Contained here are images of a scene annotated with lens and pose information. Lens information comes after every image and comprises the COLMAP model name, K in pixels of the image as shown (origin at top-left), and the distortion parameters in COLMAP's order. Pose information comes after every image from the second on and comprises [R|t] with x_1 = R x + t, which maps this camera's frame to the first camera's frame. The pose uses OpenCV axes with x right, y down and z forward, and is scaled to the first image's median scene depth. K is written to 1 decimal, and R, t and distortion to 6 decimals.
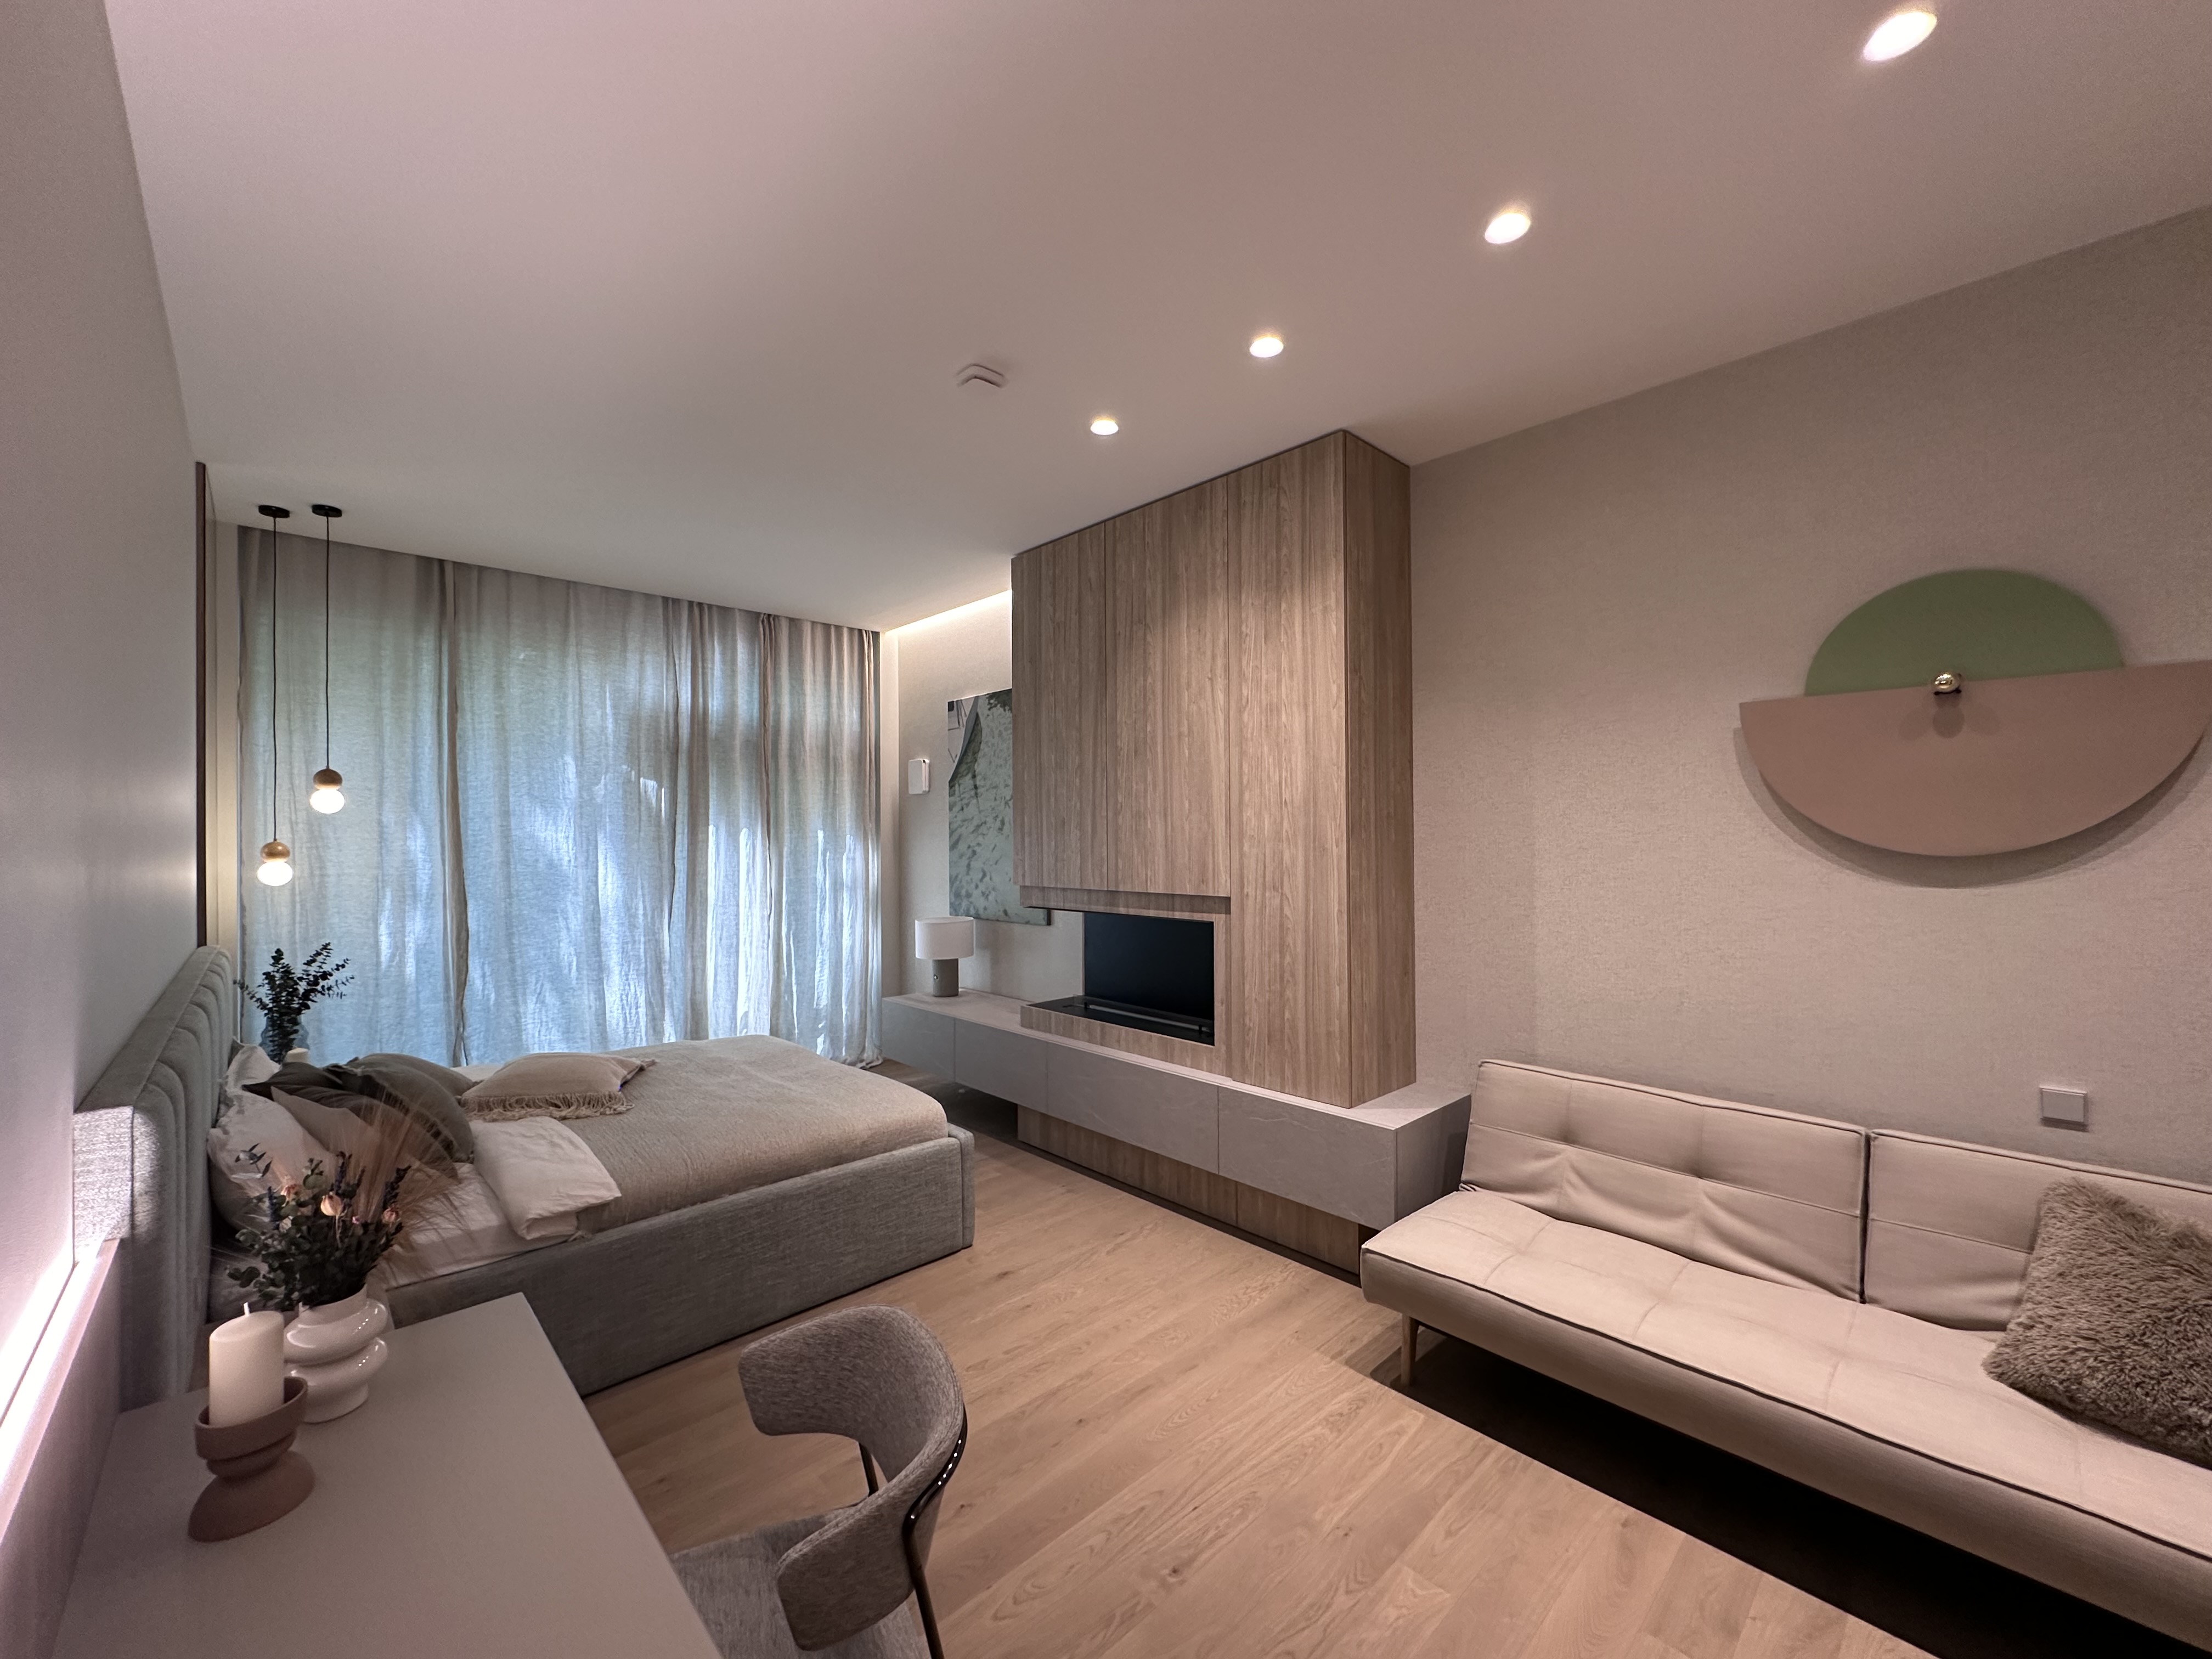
lens RADIAL K [[882.9, 0, 1107.5], [0, 882.9, 833.5], [0, 0, 1]] dist [-0.003693, 0.000430]
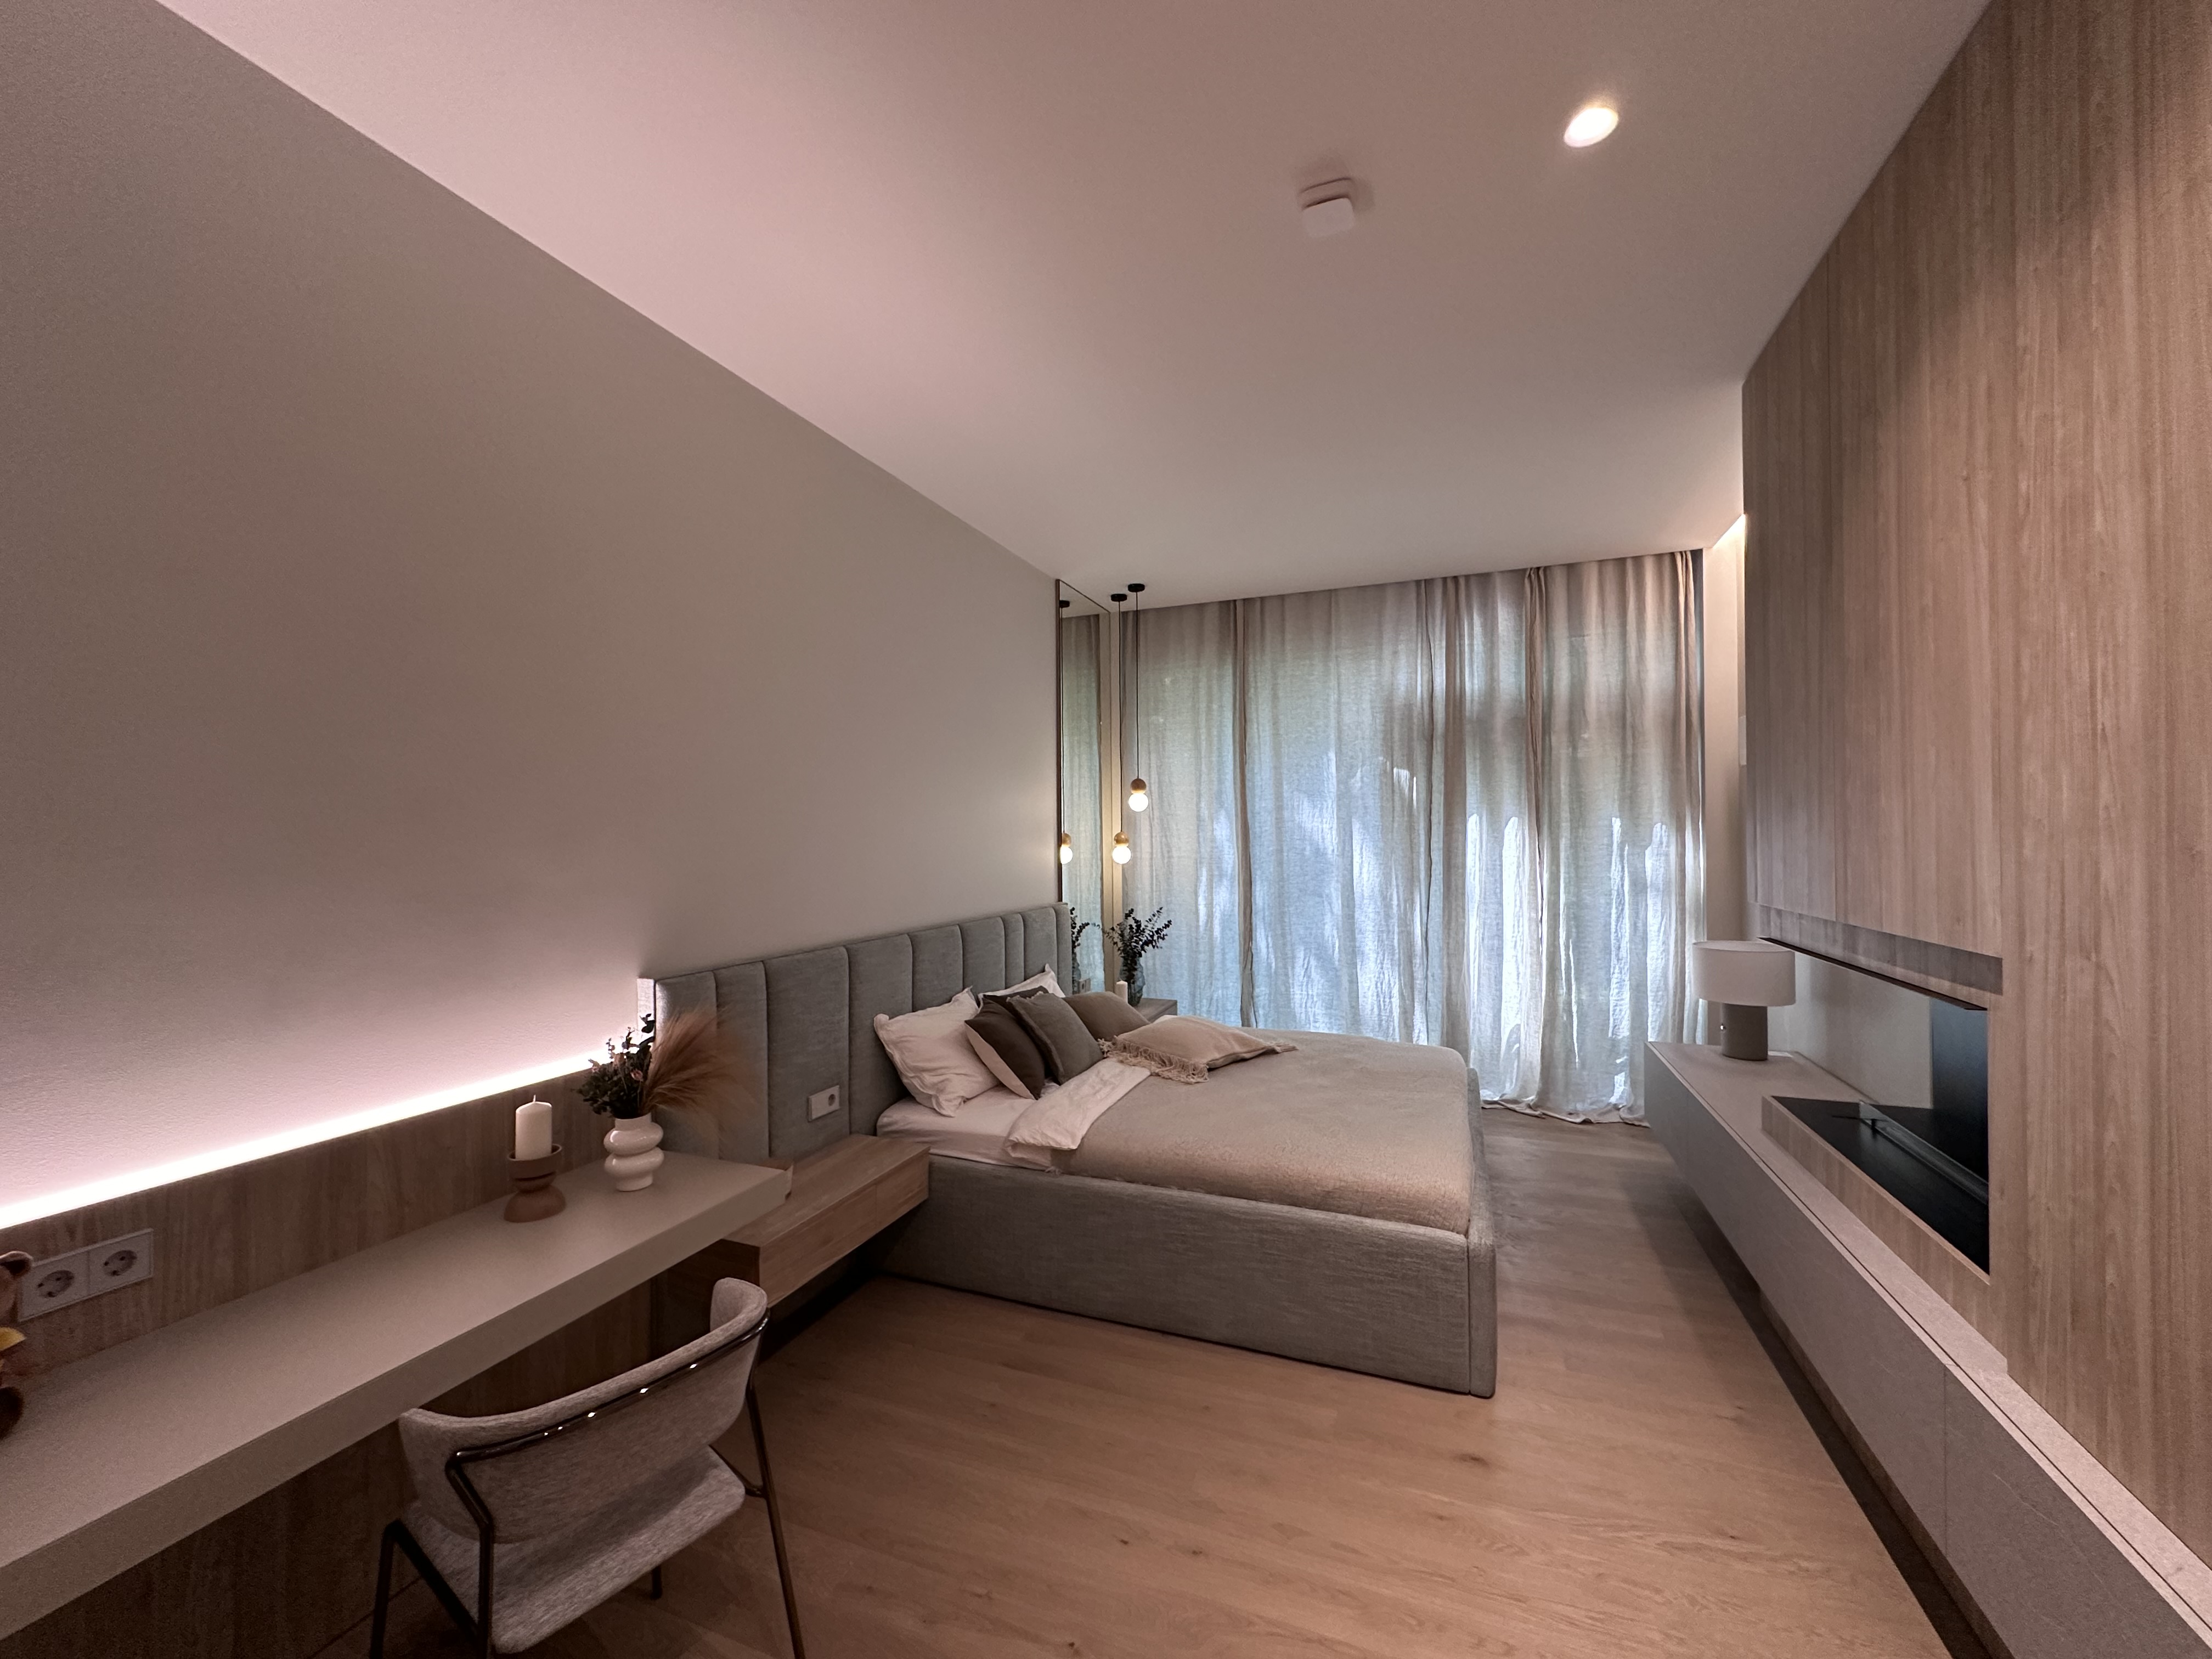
lens RADIAL K [[882.9, 0, 1103.4], [0, 882.9, 830.9], [0, 0, 1]] dist [-0.003693, 0.000430]
pose [[0.425945, -0.000054, -0.904749, 0.278077], [0.008204, 0.999959, 0.003803, 0.001924], [0.904712, -0.009042, 0.425928, 0.324946]]
